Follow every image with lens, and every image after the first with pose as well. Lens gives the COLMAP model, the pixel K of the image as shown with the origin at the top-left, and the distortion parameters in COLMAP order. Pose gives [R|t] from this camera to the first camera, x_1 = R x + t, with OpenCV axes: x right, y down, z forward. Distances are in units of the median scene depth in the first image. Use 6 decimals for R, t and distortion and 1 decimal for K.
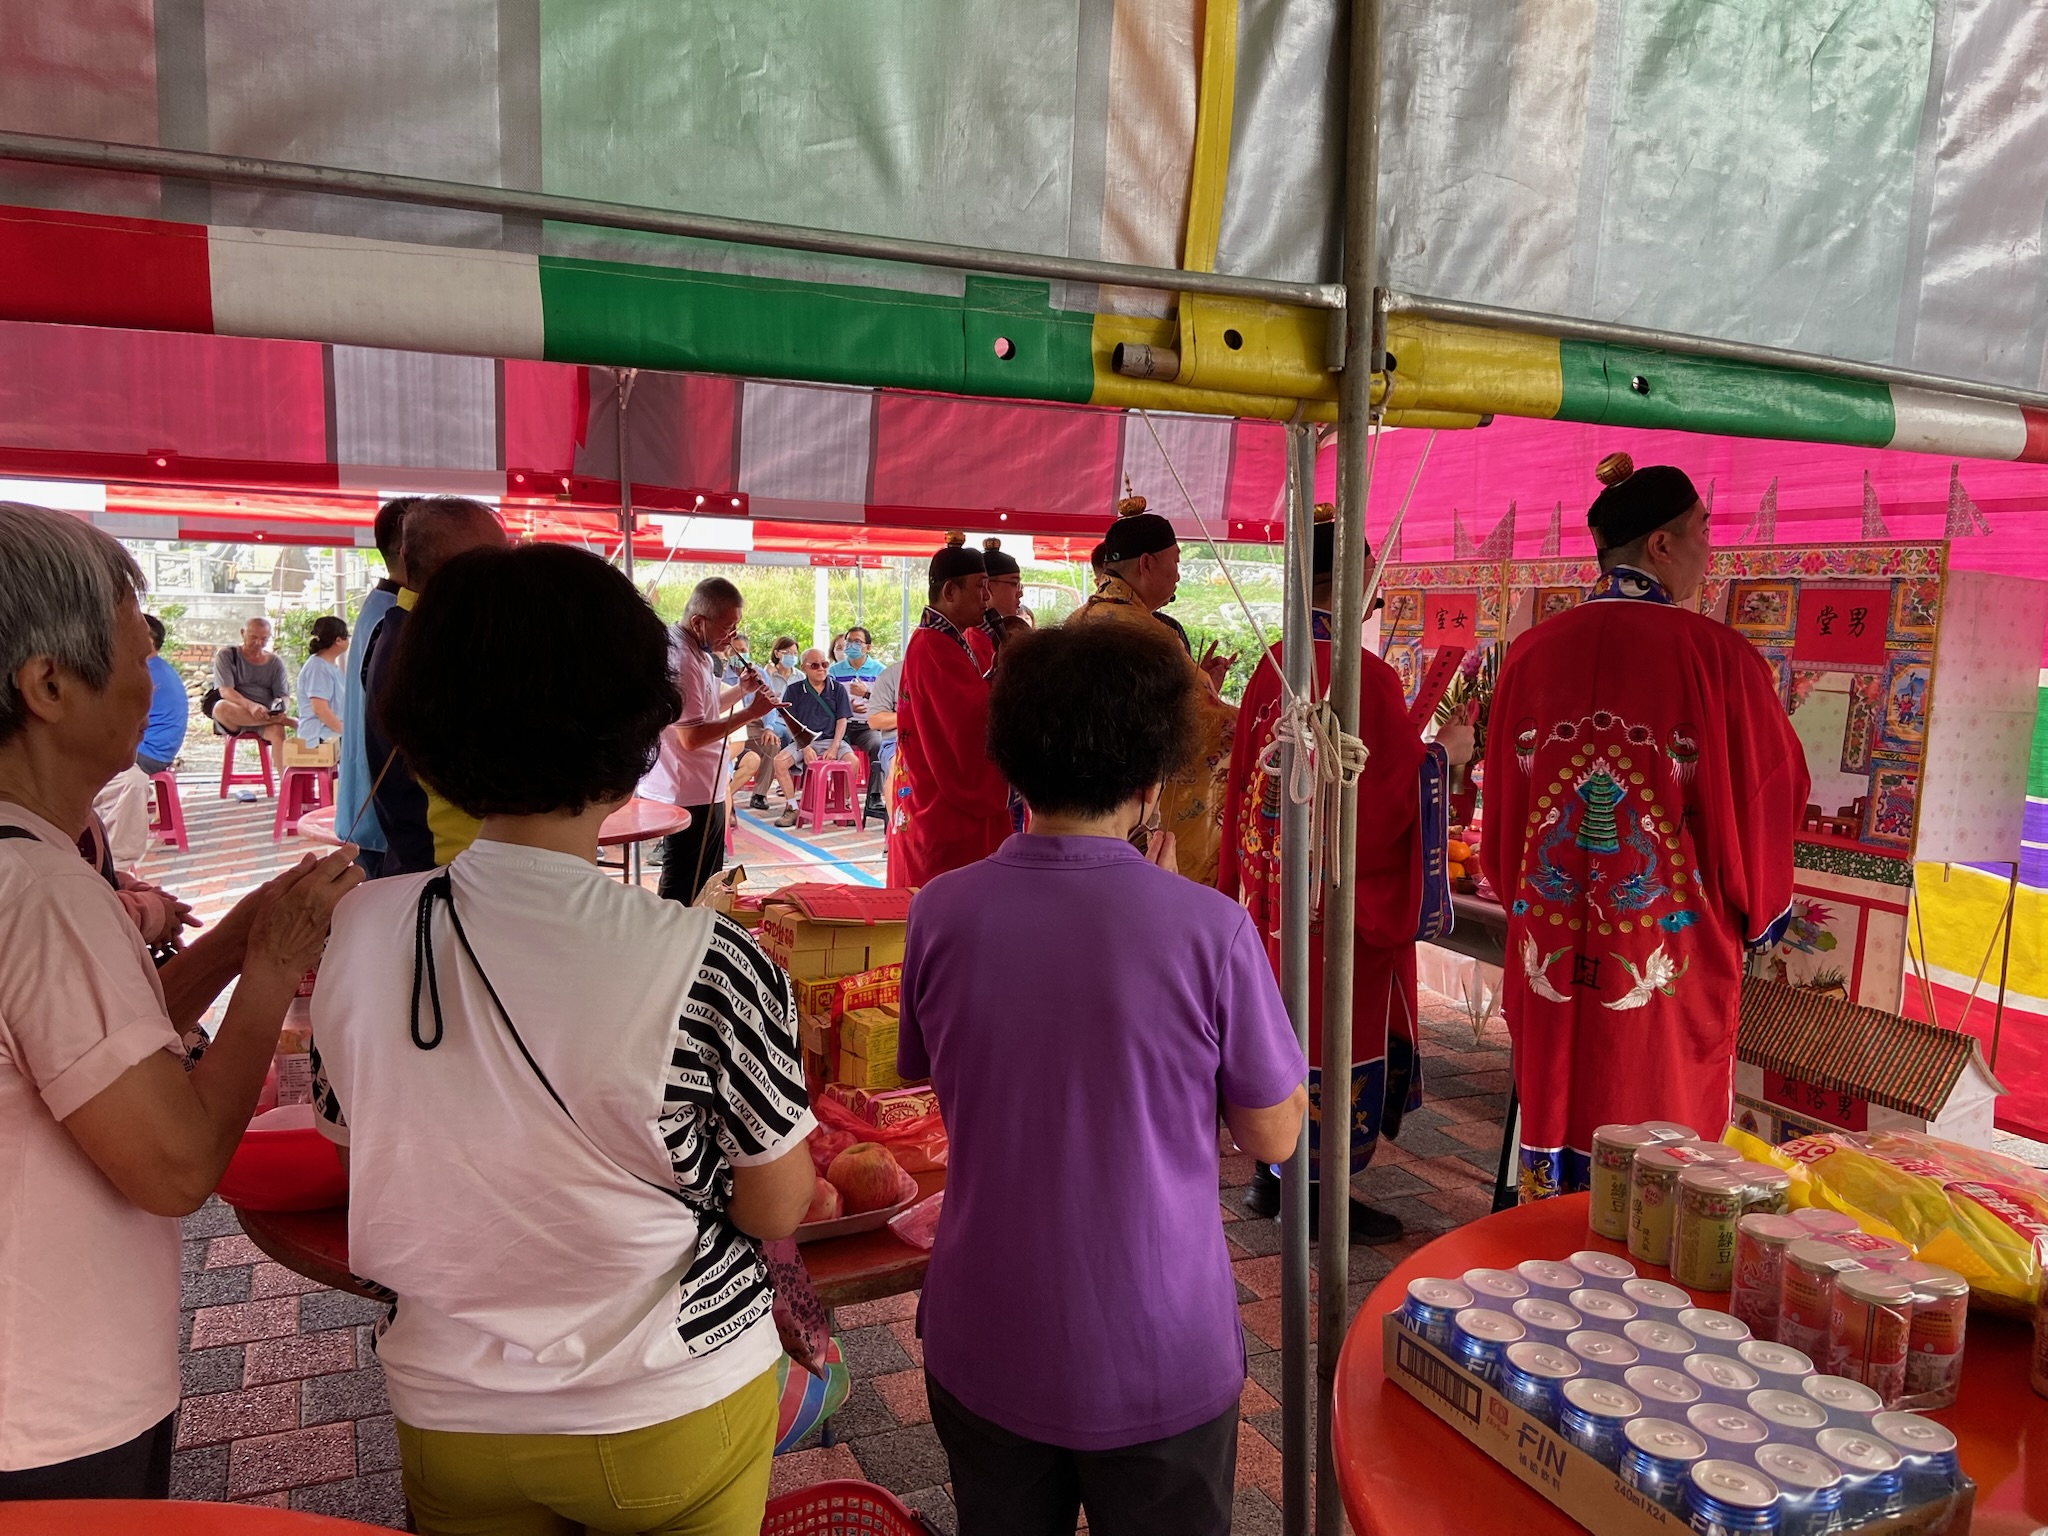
lens RADIAL K [[1487.5, 0, 1037.8], [0, 1487.5, 763.8], [0, 0, 1]] dist [0.116752, -0.148530]
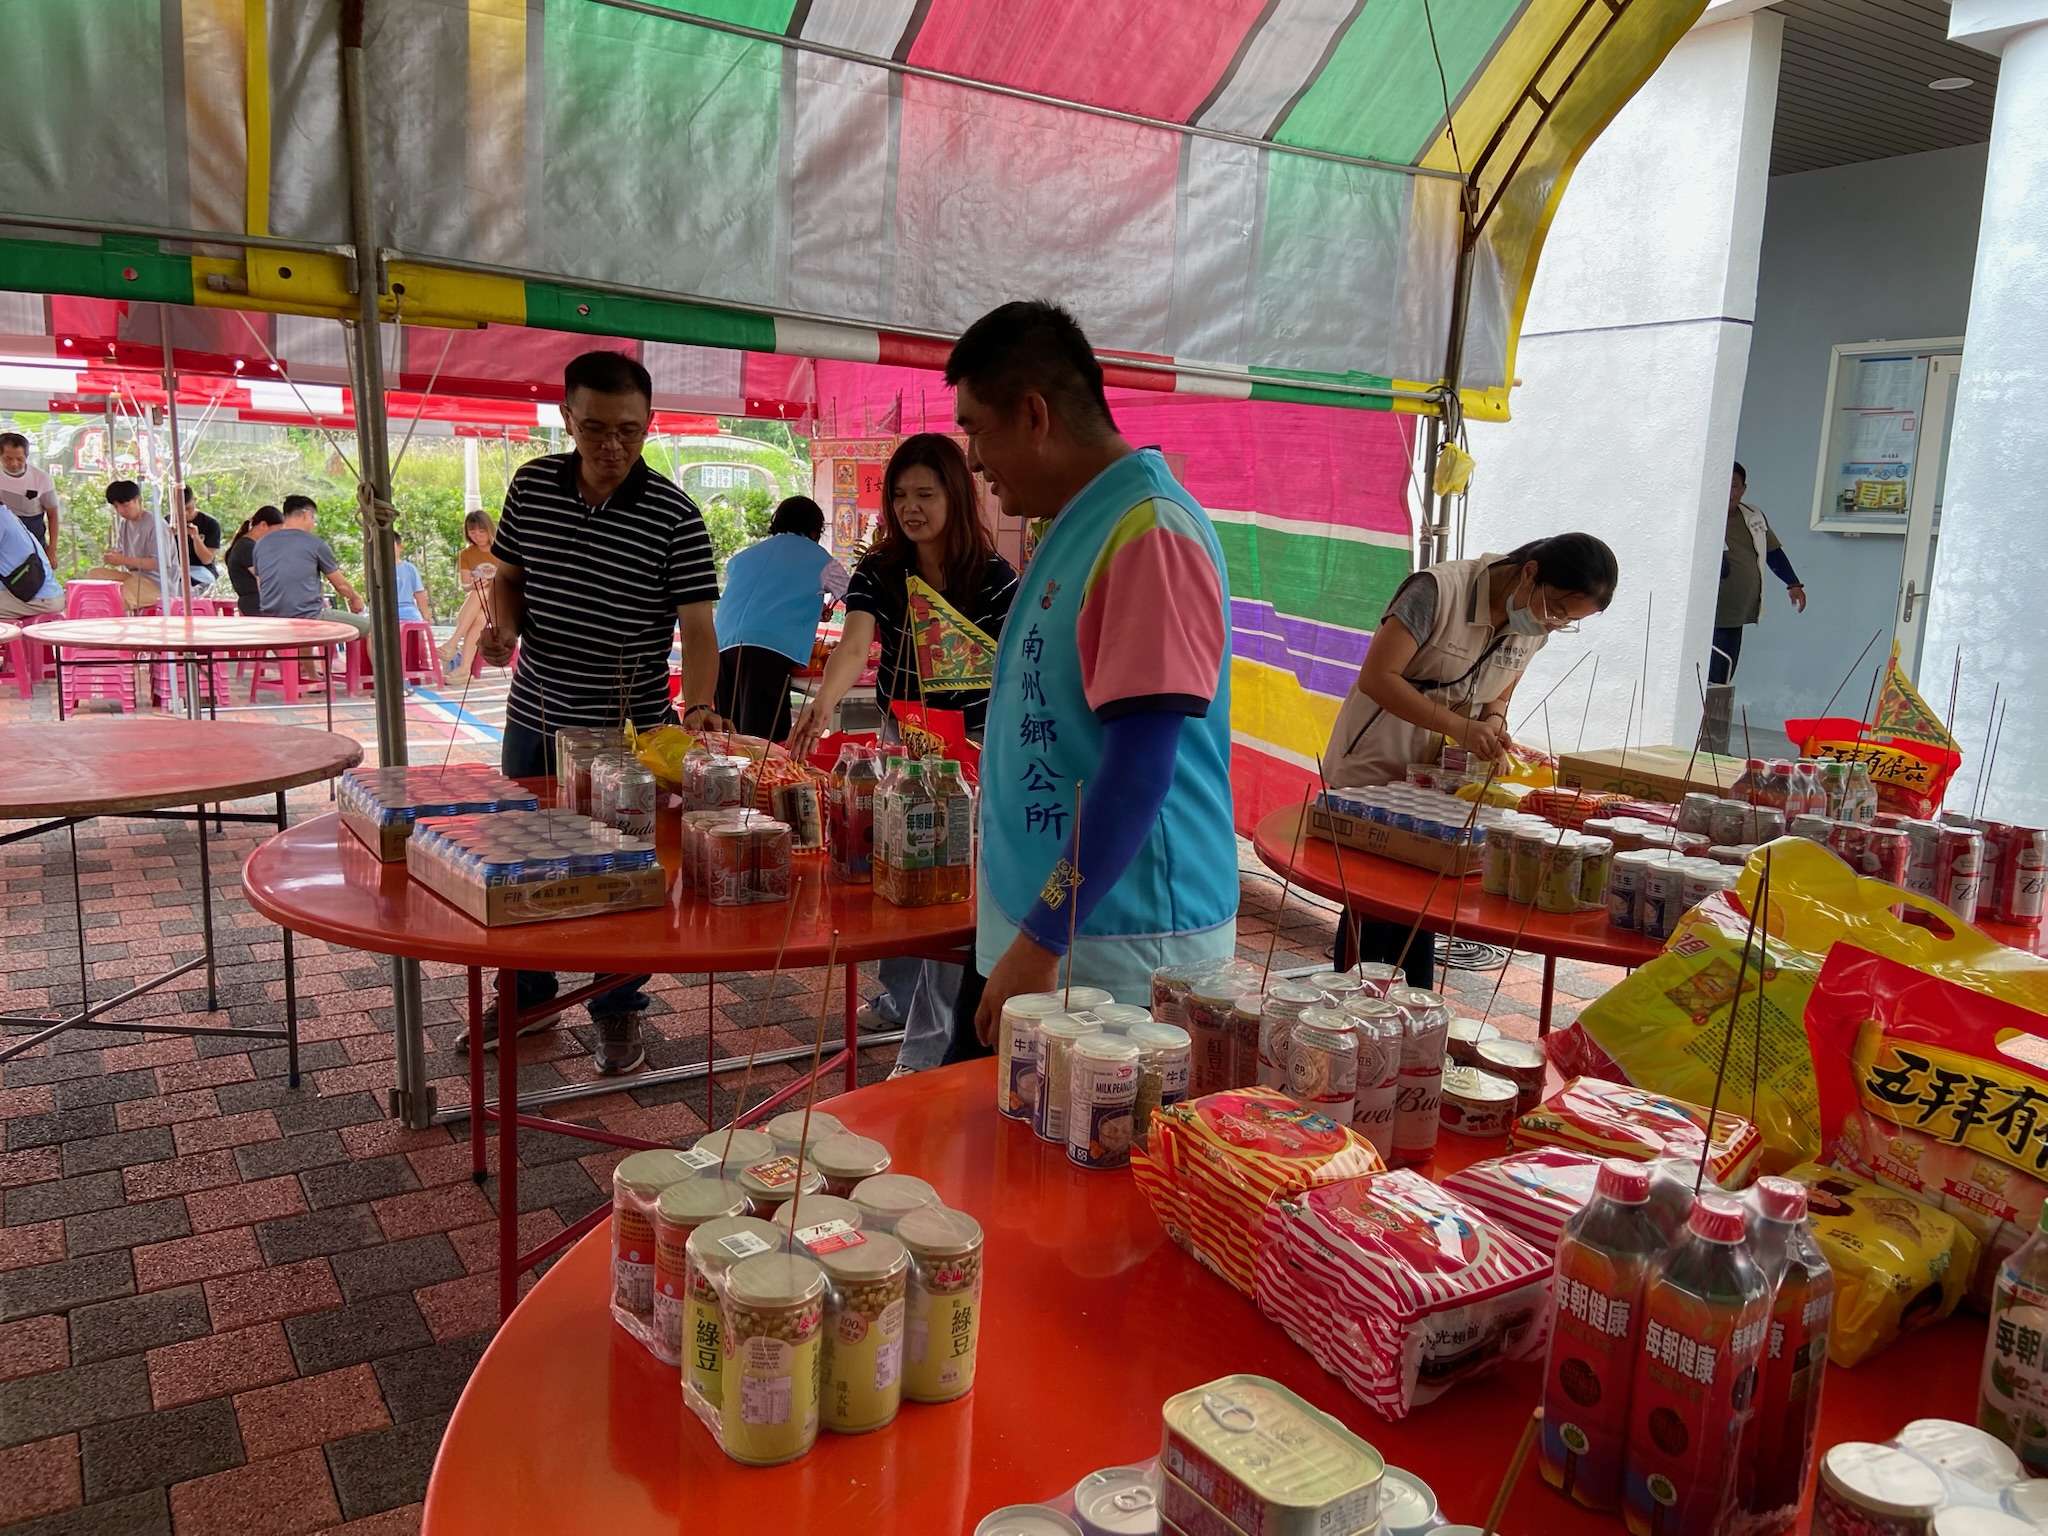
lens RADIAL K [[1487.5, 0, 1037.8], [0, 1487.5, 763.8], [0, 0, 1]] dist [0.116752, -0.148530]
pose [[0.988902, -0.010807, 0.148177, 0.214050], [0.000352, 0.997519, 0.070401, 0.050585], [-0.148570, -0.069568, 0.986452, -0.278970]]
